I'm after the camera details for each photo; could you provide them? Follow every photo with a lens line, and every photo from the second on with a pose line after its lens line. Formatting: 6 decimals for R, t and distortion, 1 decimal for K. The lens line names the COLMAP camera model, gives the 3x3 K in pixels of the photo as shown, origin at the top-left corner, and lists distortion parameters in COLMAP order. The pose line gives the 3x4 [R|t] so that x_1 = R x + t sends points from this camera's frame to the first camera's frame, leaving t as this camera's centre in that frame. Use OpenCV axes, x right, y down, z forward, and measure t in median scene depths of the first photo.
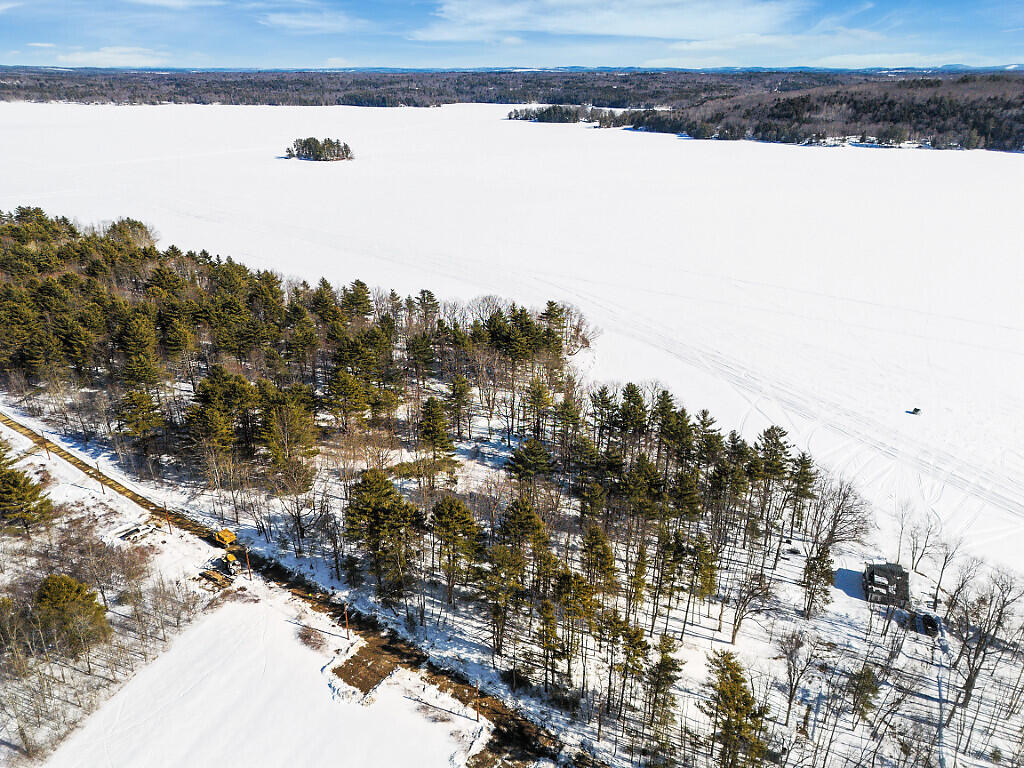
lens RADIAL K [[715.6, 0, 512.0], [0, 715.6, 384.0], [0, 0, 1]] dist [0.064950, -0.055289]
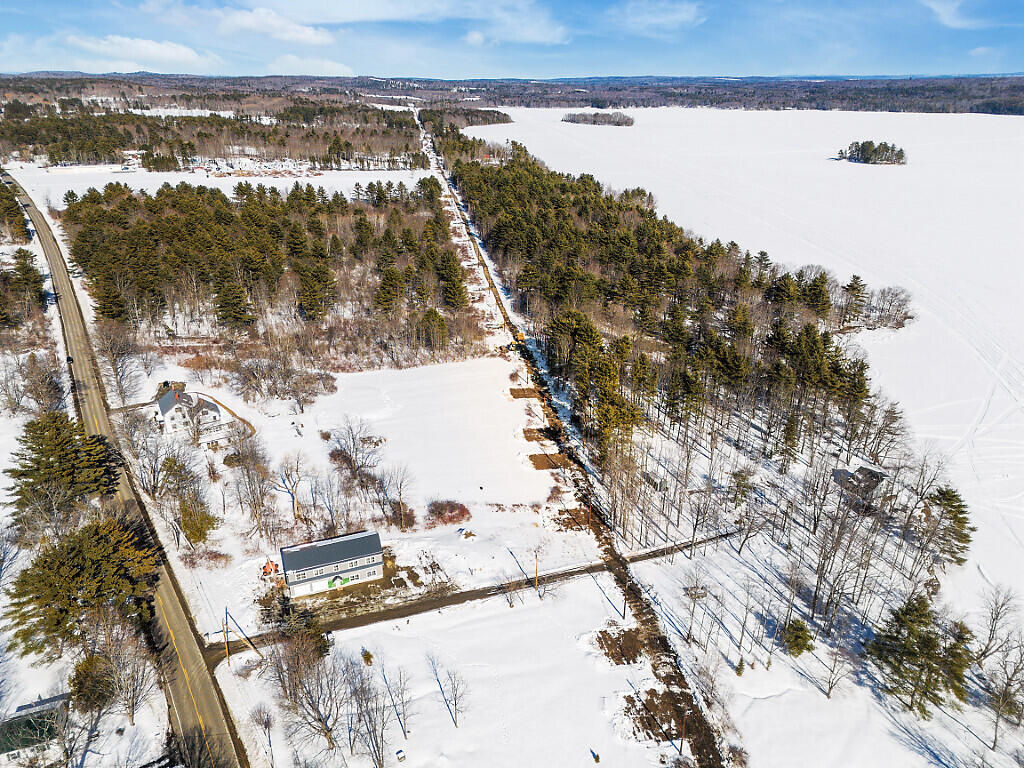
lens RADIAL K [[715.6, 0, 512.0], [0, 715.6, 384.0], [0, 0, 1]] dist [0.064950, -0.055289]
pose [[0.696630, 0.275807, -0.662297, 0.590261], [-0.281610, 0.954182, 0.101152, 0.107063], [0.659851, 0.116044, 0.742382, -0.247889]]
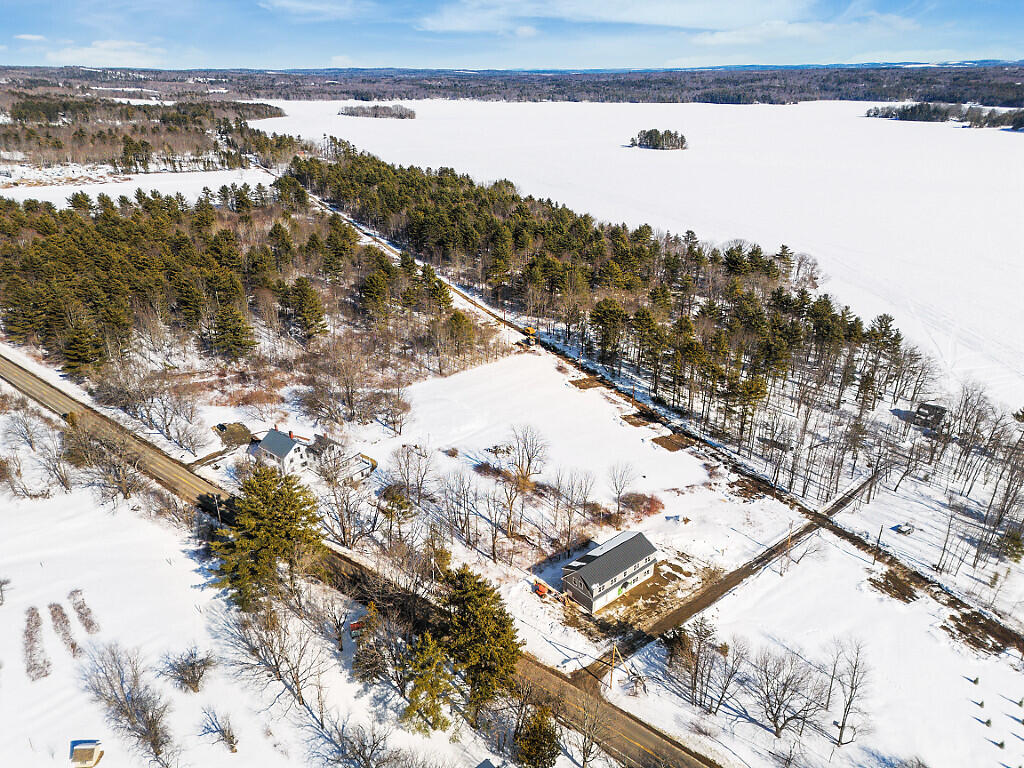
lens RADIAL K [[715.6, 0, 512.0], [0, 715.6, 384.0], [0, 0, 1]] dist [0.064950, -0.055289]
pose [[0.895642, 0.172862, -0.409809, 0.236414], [-0.172243, 0.984292, 0.038747, 0.202778], [0.410070, 0.035883, 0.911348, -0.480585]]
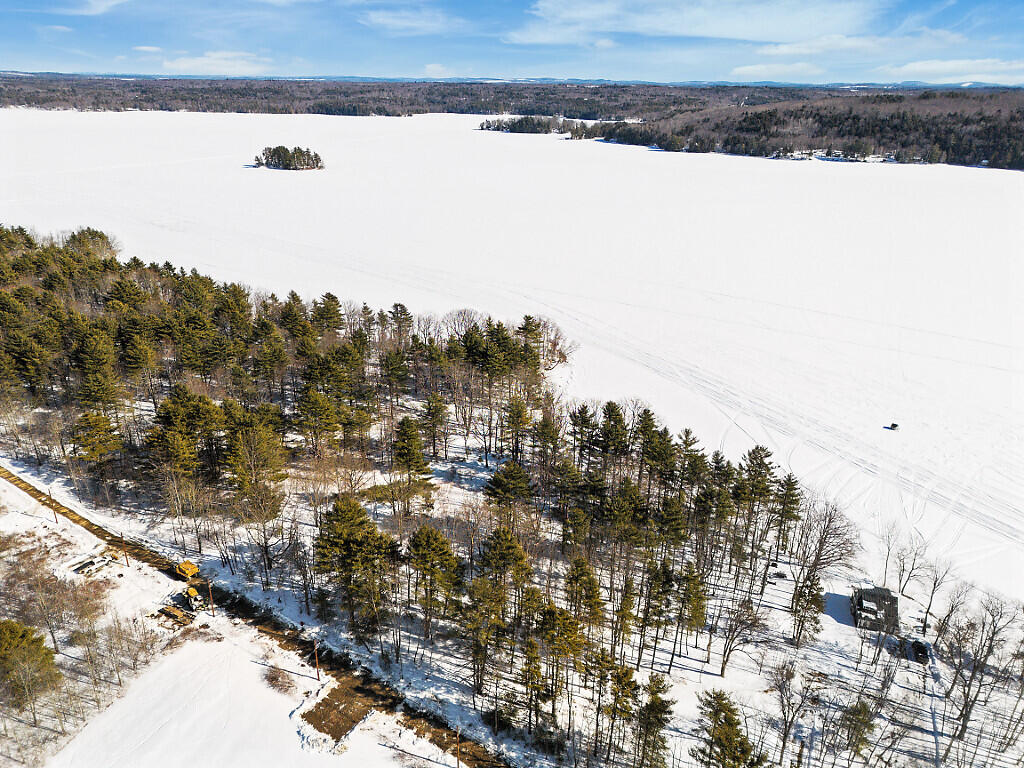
lens RADIAL K [[715.6, 0, 512.0], [0, 715.6, 384.0], [0, 0, 1]] dist [0.064950, -0.055289]
pose [[0.999261, -0.003801, 0.038248, -0.005932], [0.004285, 0.999912, -0.012564, -0.011668], [-0.038197, 0.012718, 0.999189, 0.026377]]
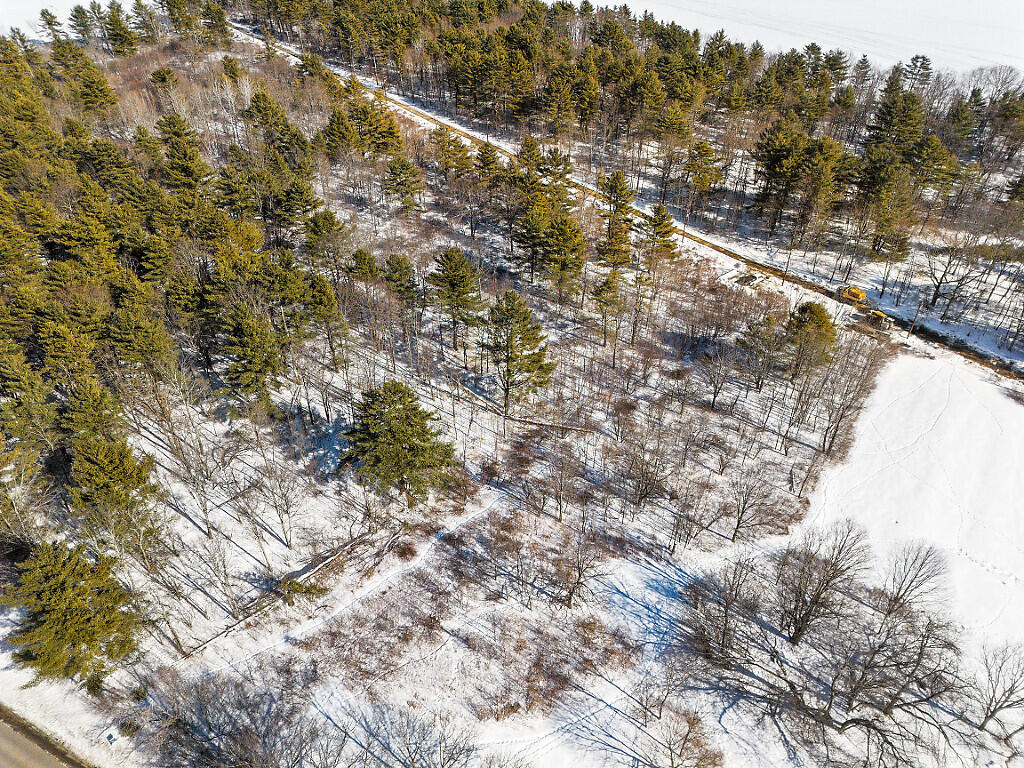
lens RADIAL K [[715.6, 0, 512.0], [0, 715.6, 384.0], [0, 0, 1]] dist [0.064950, -0.055289]
pose [[0.967501, 0.147320, -0.205521, -0.452164], [-0.090035, 0.960192, 0.264433, 0.078133], [0.236296, -0.237335, 0.942251, -0.061849]]
